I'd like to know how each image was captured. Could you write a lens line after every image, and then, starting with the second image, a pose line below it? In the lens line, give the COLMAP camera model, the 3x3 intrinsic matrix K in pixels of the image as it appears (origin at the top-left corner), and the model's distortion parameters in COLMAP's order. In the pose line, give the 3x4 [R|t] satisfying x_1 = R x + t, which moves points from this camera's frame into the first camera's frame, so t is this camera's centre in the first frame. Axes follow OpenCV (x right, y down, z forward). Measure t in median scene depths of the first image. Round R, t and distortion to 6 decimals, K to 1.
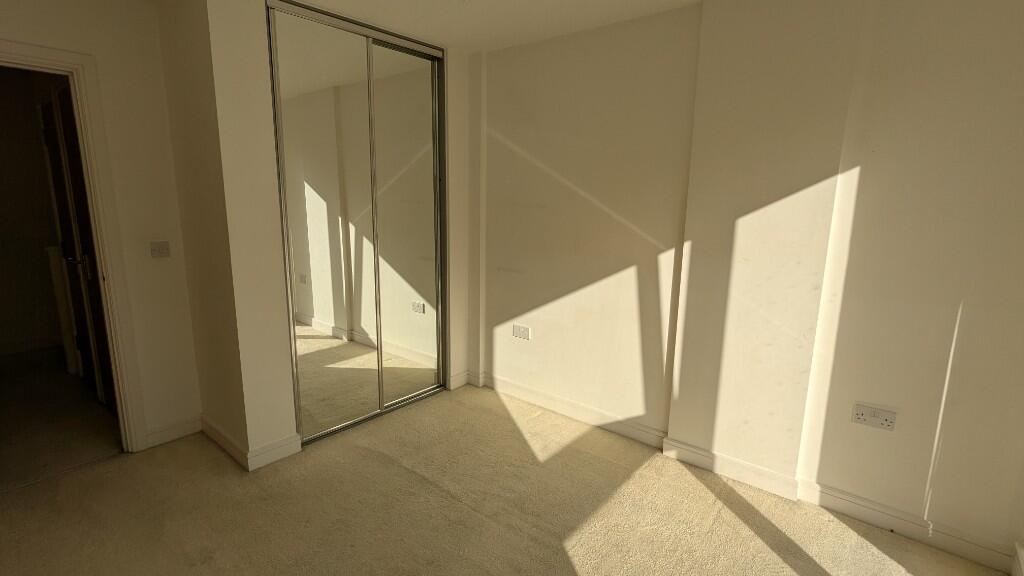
lens RADIAL K [[480.4, 0, 511.4], [0, 480.4, 287.8], [0, 0, 1]] dist [0.001322, -0.000055]
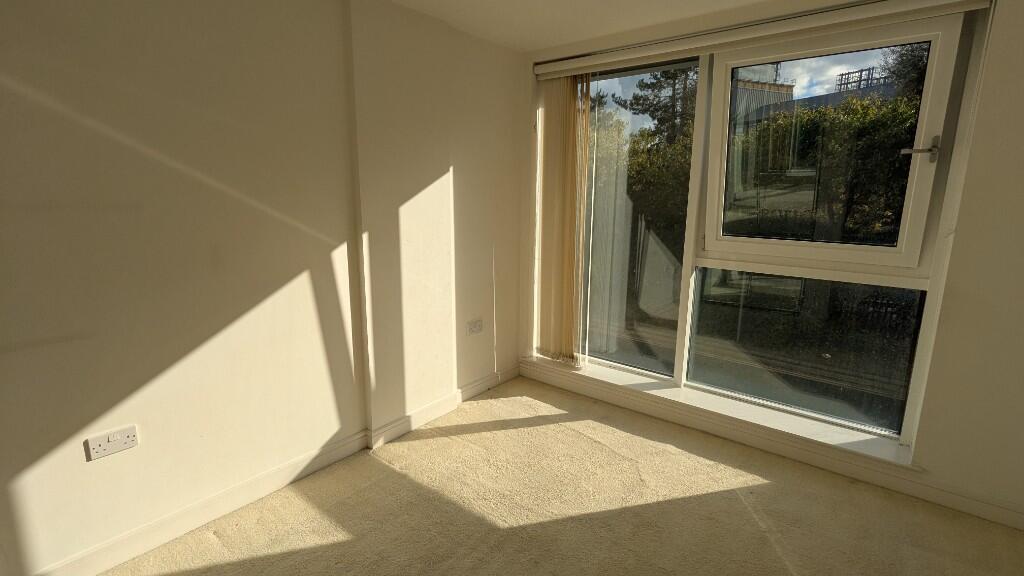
lens RADIAL K [[480.4, 0, 510.0], [0, 480.4, 284.2], [0, 0, 1]] dist [0.001322, -0.000055]
pose [[-0.004855, -0.208339, 0.978045, -0.624146], [0.190479, 0.959956, 0.205431, -0.138217], [-0.981679, 0.187295, 0.035023, 0.672455]]
